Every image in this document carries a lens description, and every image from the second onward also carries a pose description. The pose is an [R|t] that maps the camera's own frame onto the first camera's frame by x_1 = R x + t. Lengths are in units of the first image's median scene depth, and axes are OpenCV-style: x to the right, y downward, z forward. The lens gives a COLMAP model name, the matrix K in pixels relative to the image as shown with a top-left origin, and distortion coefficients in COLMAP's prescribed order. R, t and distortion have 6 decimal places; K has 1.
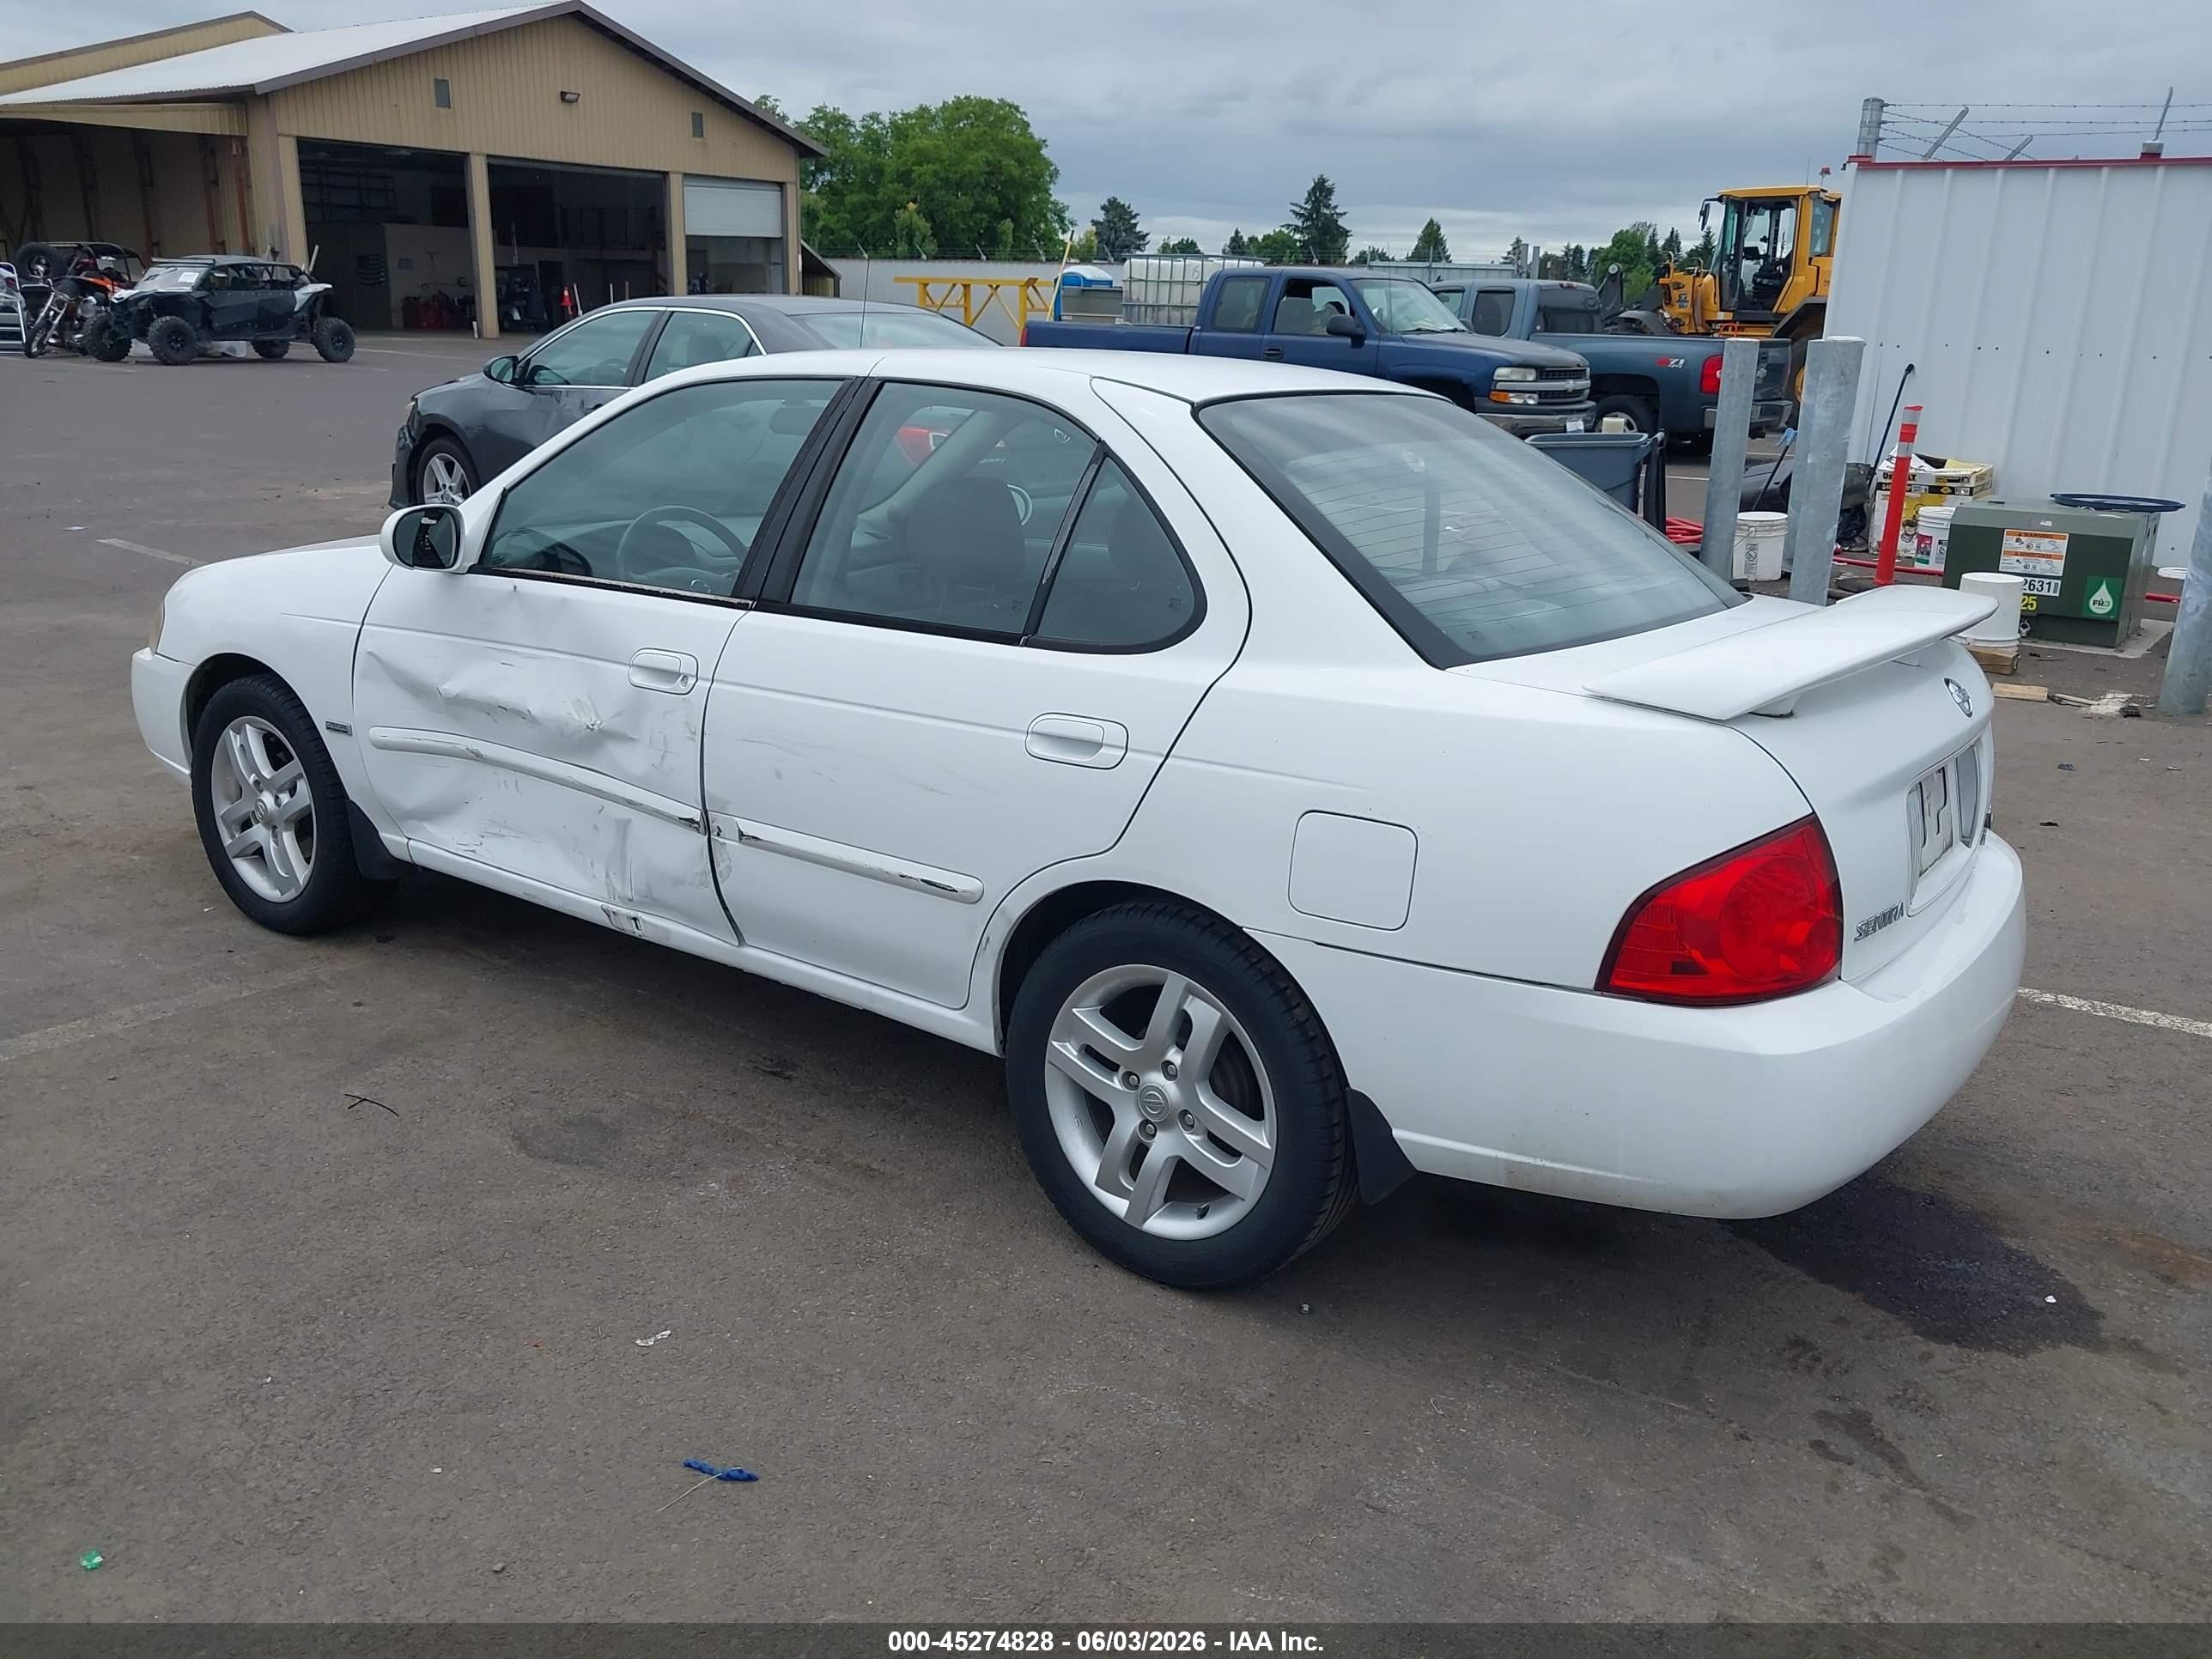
lens RADIAL K [[1747.9, 0, 1135.9], [0, 1747.9, 825.2], [0, 0, 1]] dist [0.010644, -0.023830]
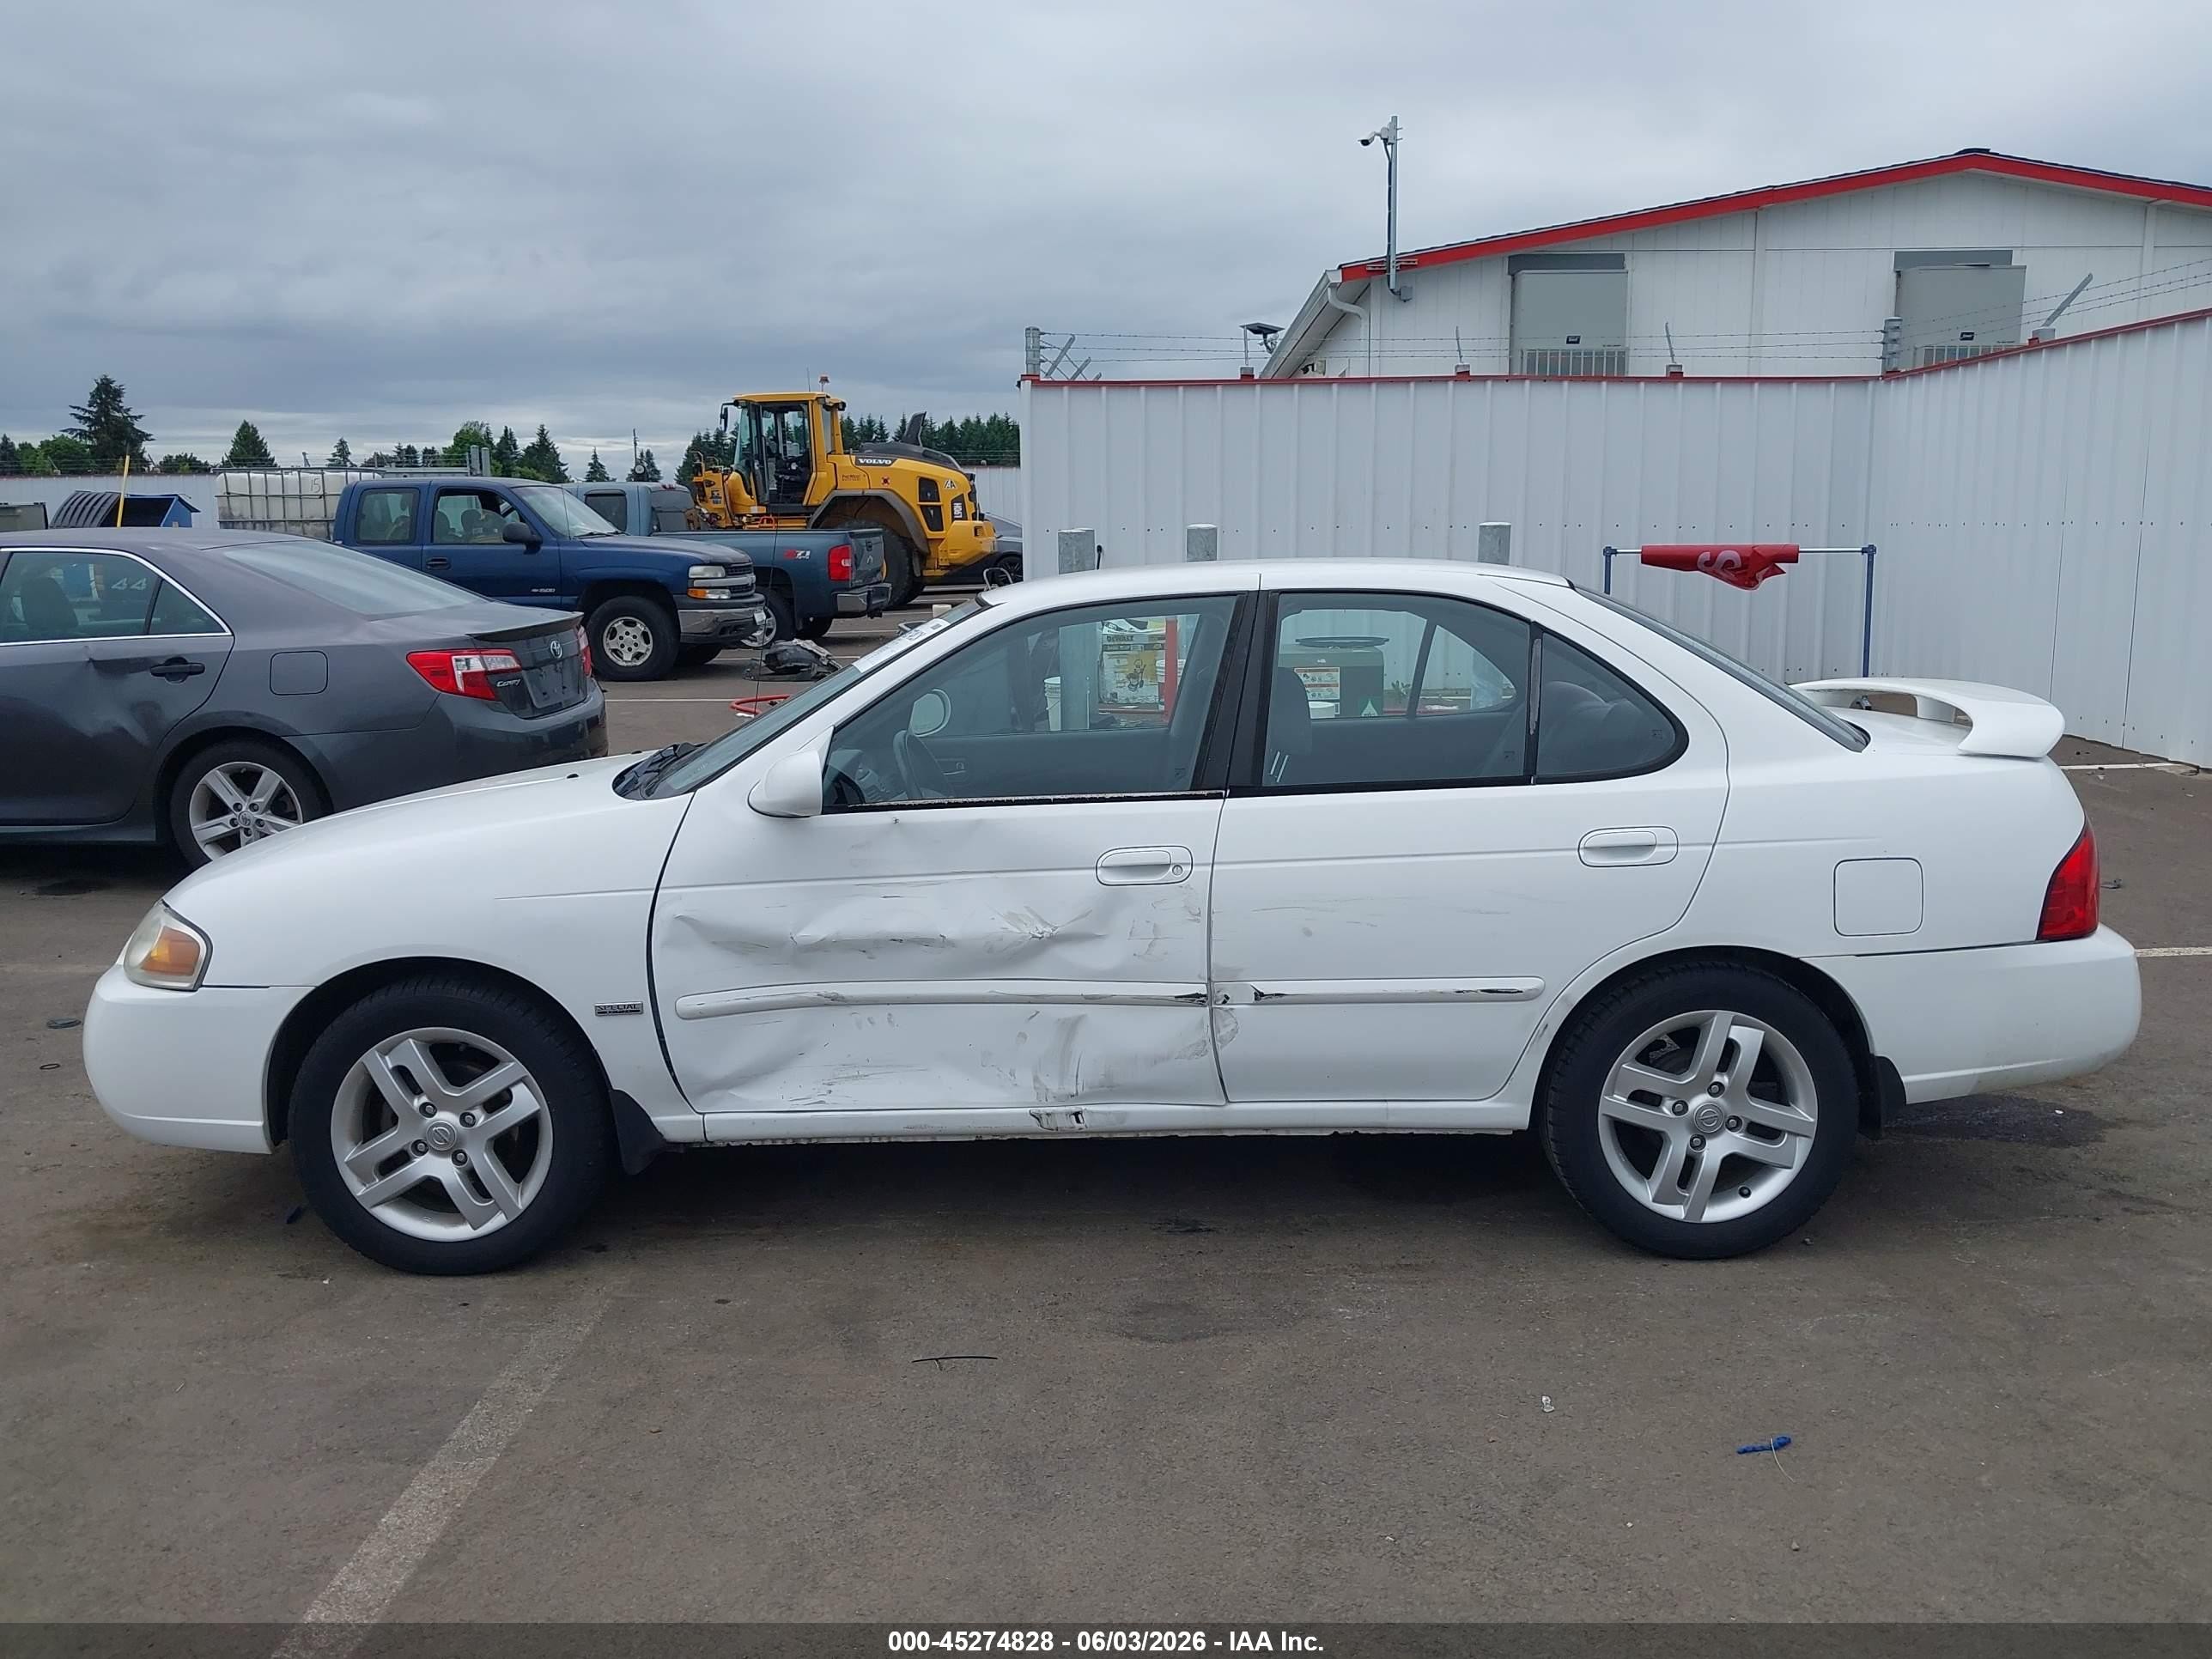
lens RADIAL K [[1735.4, 0, 1150.1], [0, 1735.4, 836.2], [0, 0, 1]] dist [0.087755, -0.176307]
pose [[0.811347, -0.143663, 0.566637, -0.815547], [0.198833, 0.979357, -0.036400, -0.062014], [-0.549710, 0.142199, 0.823163, 0.105435]]
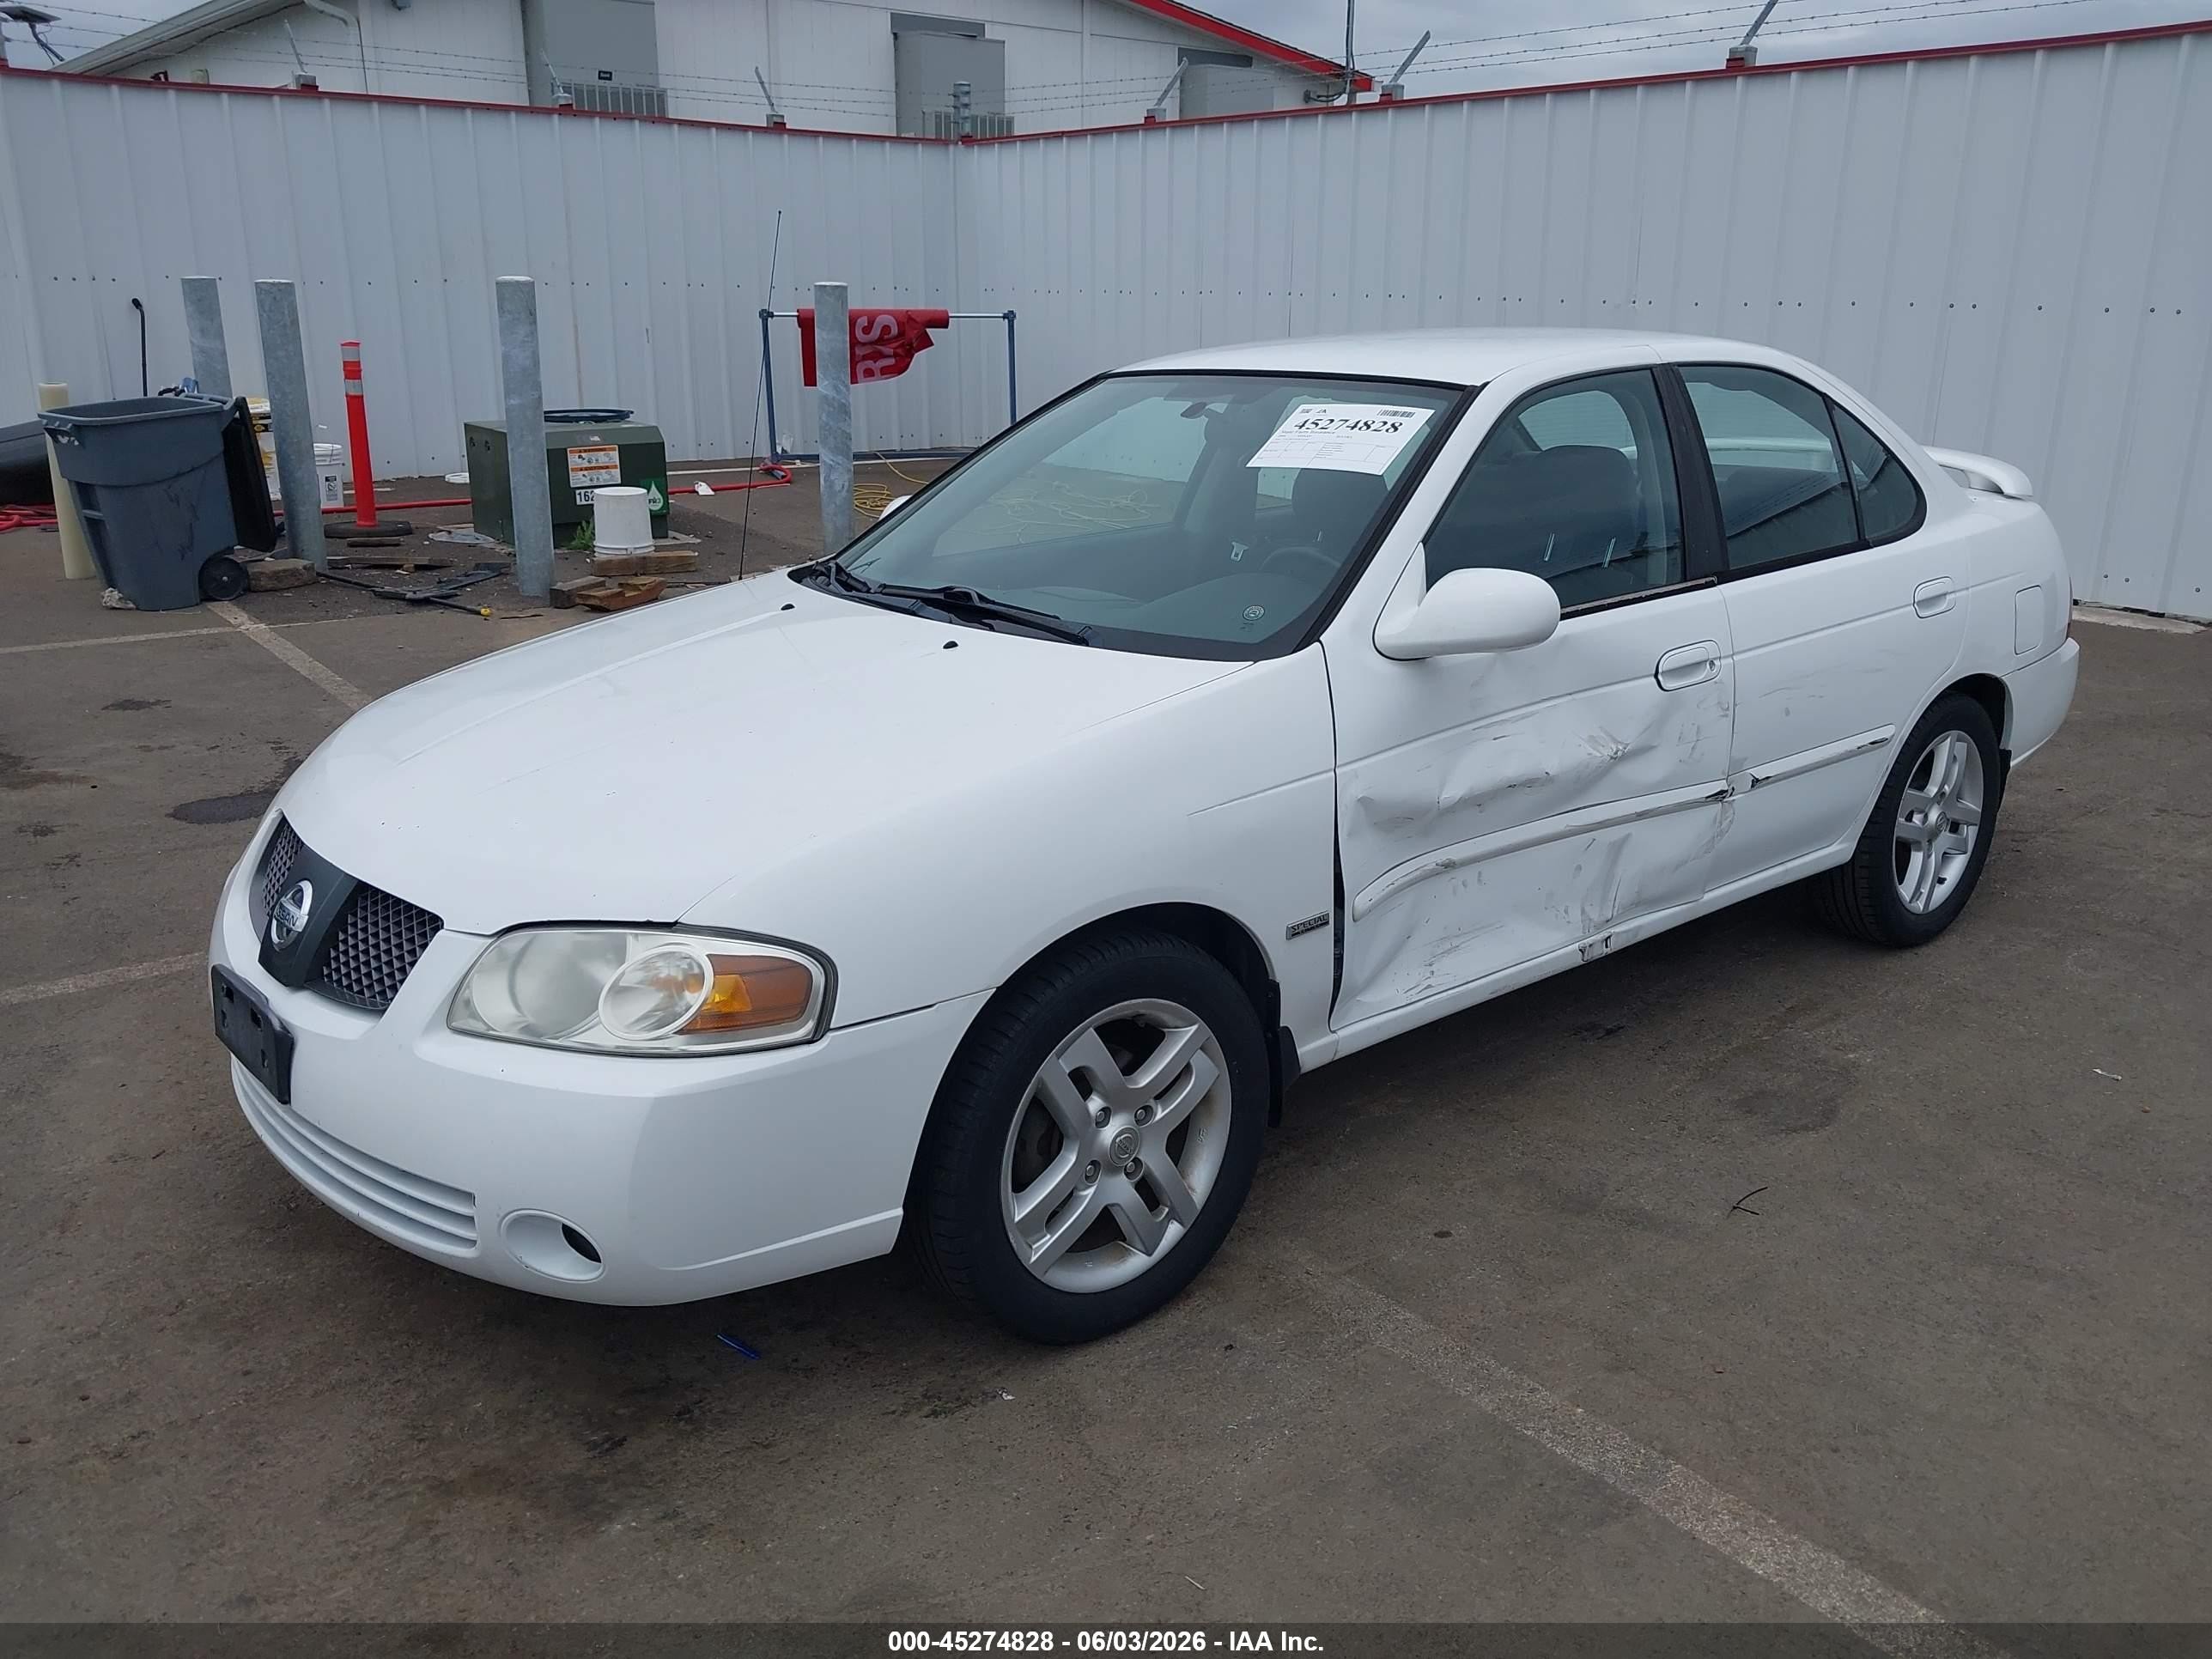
lens RADIAL K [[1746.3, 0, 1147.5], [0, 1746.3, 830.0], [0, 0, 1]] dist [0.010062, -0.010265]
pose [[0.246151, -0.320246, 0.914796, -1.230205], [0.269406, 0.929250, 0.252815, -0.320642], [-0.931037, 0.184220, 0.315012, 0.925709]]
